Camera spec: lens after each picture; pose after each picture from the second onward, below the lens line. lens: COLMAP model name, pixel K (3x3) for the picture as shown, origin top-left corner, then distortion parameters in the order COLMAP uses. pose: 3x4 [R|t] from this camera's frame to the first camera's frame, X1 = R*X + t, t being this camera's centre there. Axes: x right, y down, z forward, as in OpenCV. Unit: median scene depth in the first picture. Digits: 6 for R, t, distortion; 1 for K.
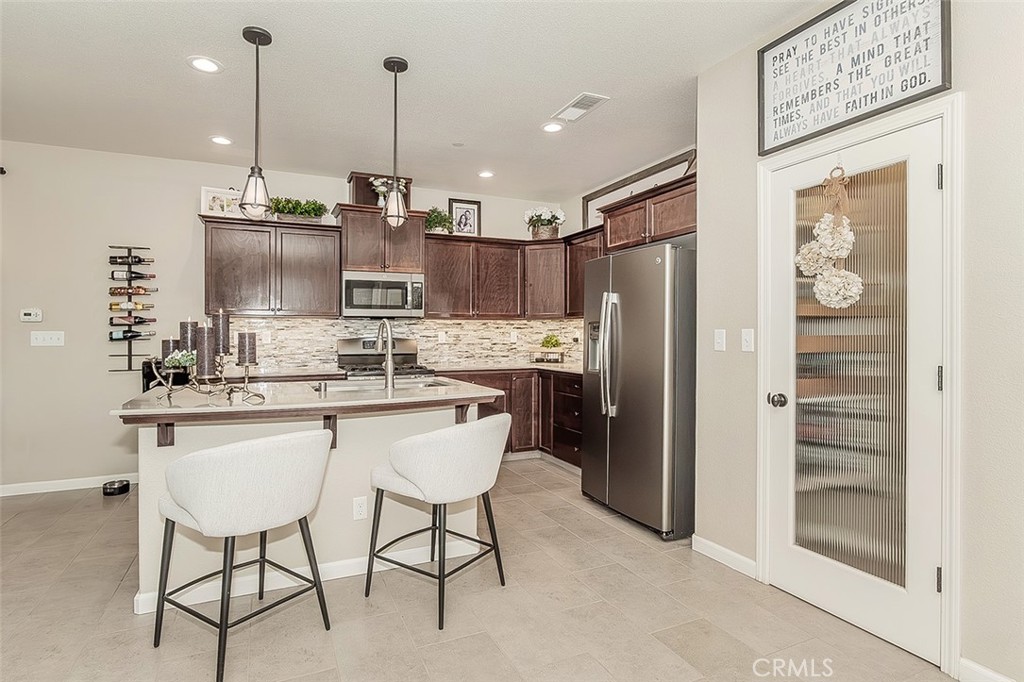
lens RADIAL K [[516.3, 0, 494.5], [0, 516.3, 334.9], [0, 0, 1]] dist [-0.002827, 0.000134]
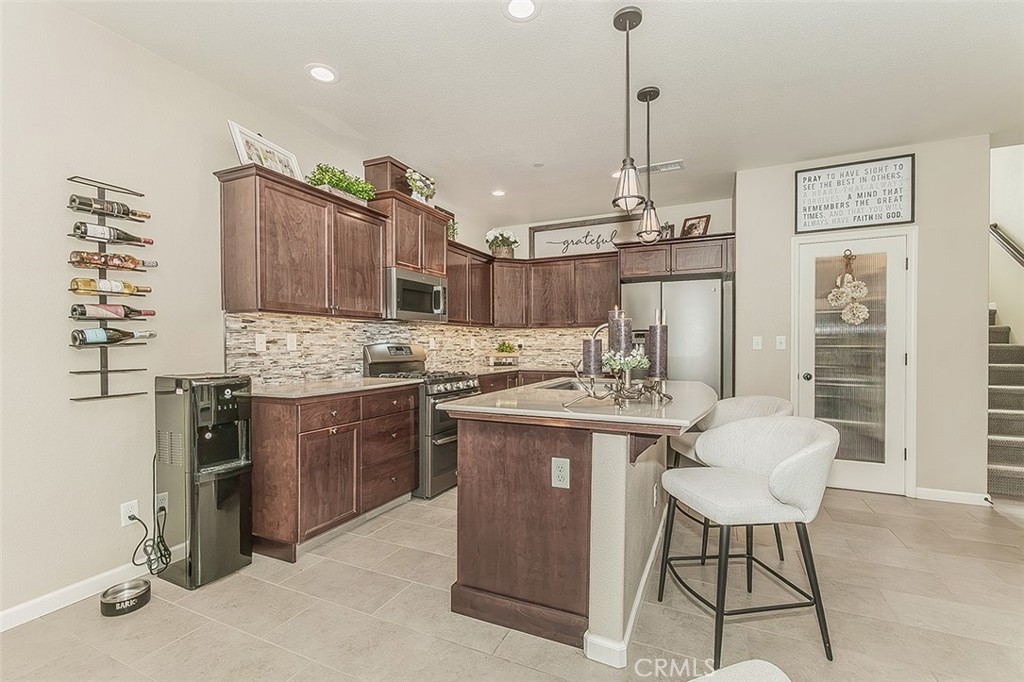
lens RADIAL K [[445.4, 0, 518.5], [0, 445.4, 349.3], [0, 0, 1]] dist [0.011165, 0.000184]
pose [[0.747004, -0.006814, 0.664784, -0.697913], [0.001487, 0.999962, 0.008579, 0.011217], [-0.664818, -0.005420, 0.746986, 0.308149]]
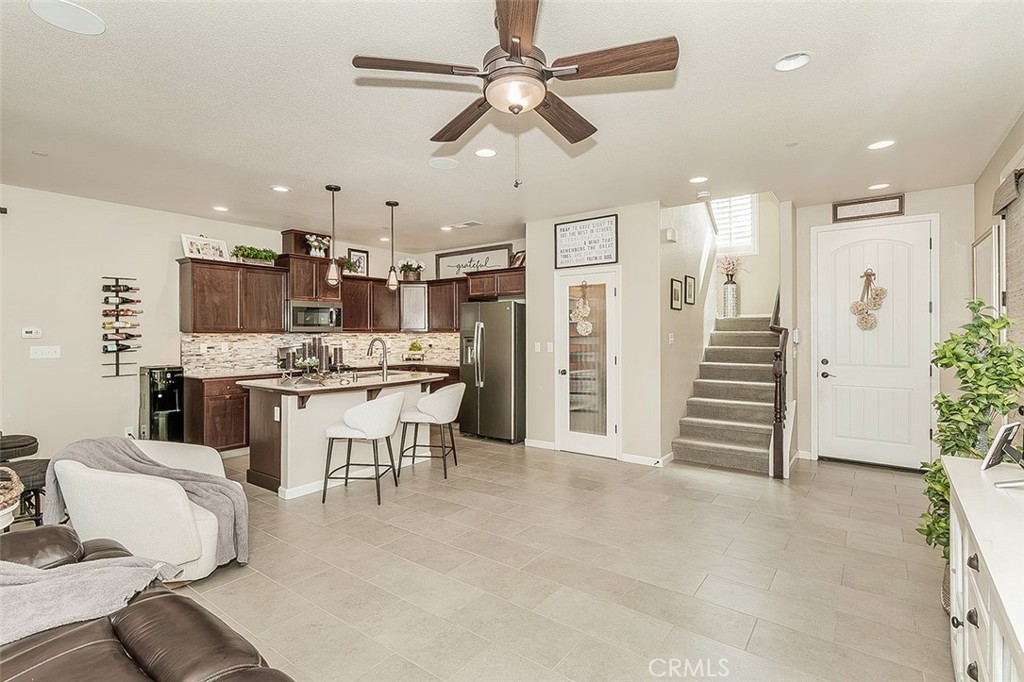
lens RADIAL K [[483.8, 0, 507.5], [0, 483.8, 333.4], [0, 0, 1]] dist [0.011993, 0.000145]
pose [[0.873278, -0.000563, 0.487222, -0.458299], [0.002211, 0.999994, -0.002807, -0.029251], [-0.487218, 0.003528, 0.873273, -0.500573]]
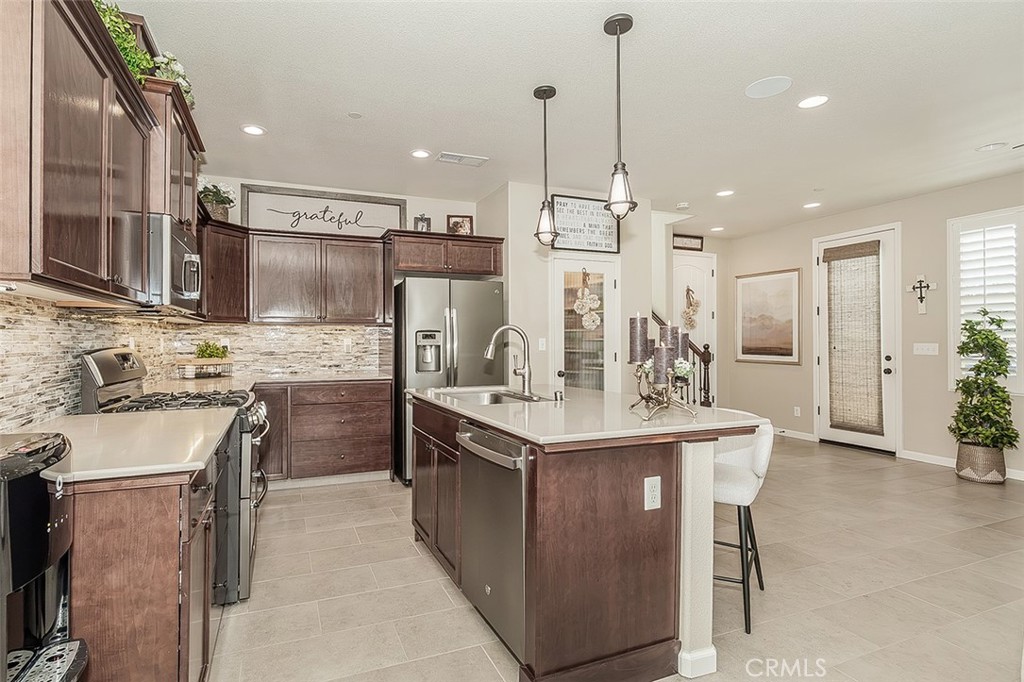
lens RADIAL K [[497.5, 0, 476.1], [0, 497.5, 338.1], [0, 0, 1]] dist [-0.003534, 0.000218]
pose [[0.049182, 0.007812, 0.998759, -0.826975], [0.002749, 0.999965, -0.007957, 0.000635], [-0.998786, 0.003137, 0.049159, 0.730022]]
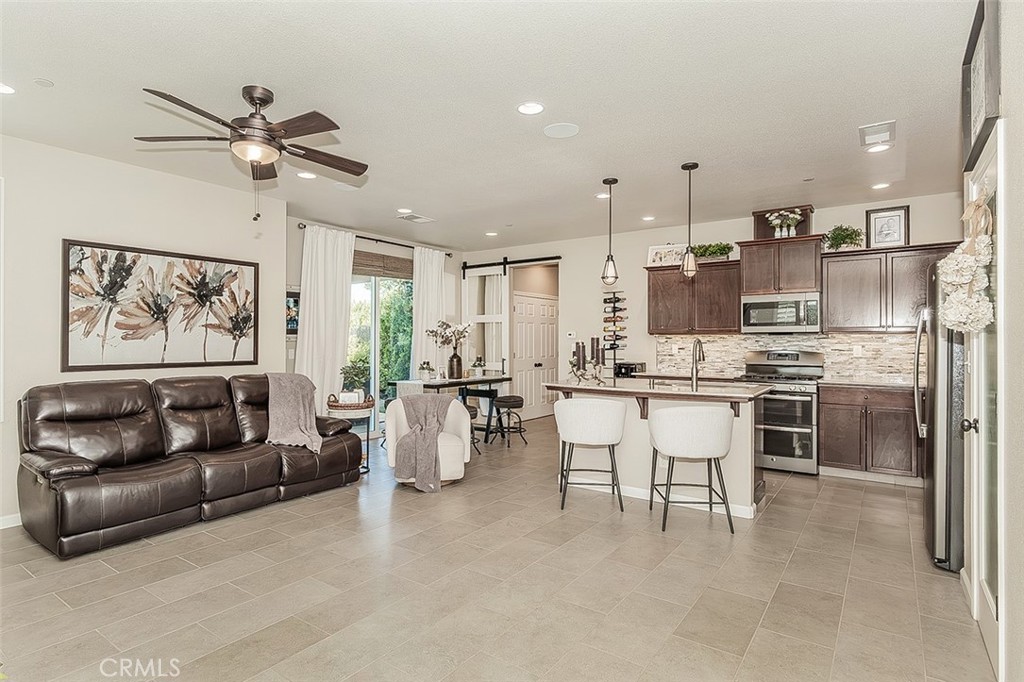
lens RADIAL K [[544.5, 0, 500.2], [0, 544.5, 336.7], [0, 0, 1]] dist [-0.001908, -0.000143]
pose [[0.503998, -0.004008, -0.863696, 0.582691], [-0.003653, 0.999970, -0.006772, -0.017161], [0.863697, 0.006568, 0.503968, -0.163955]]
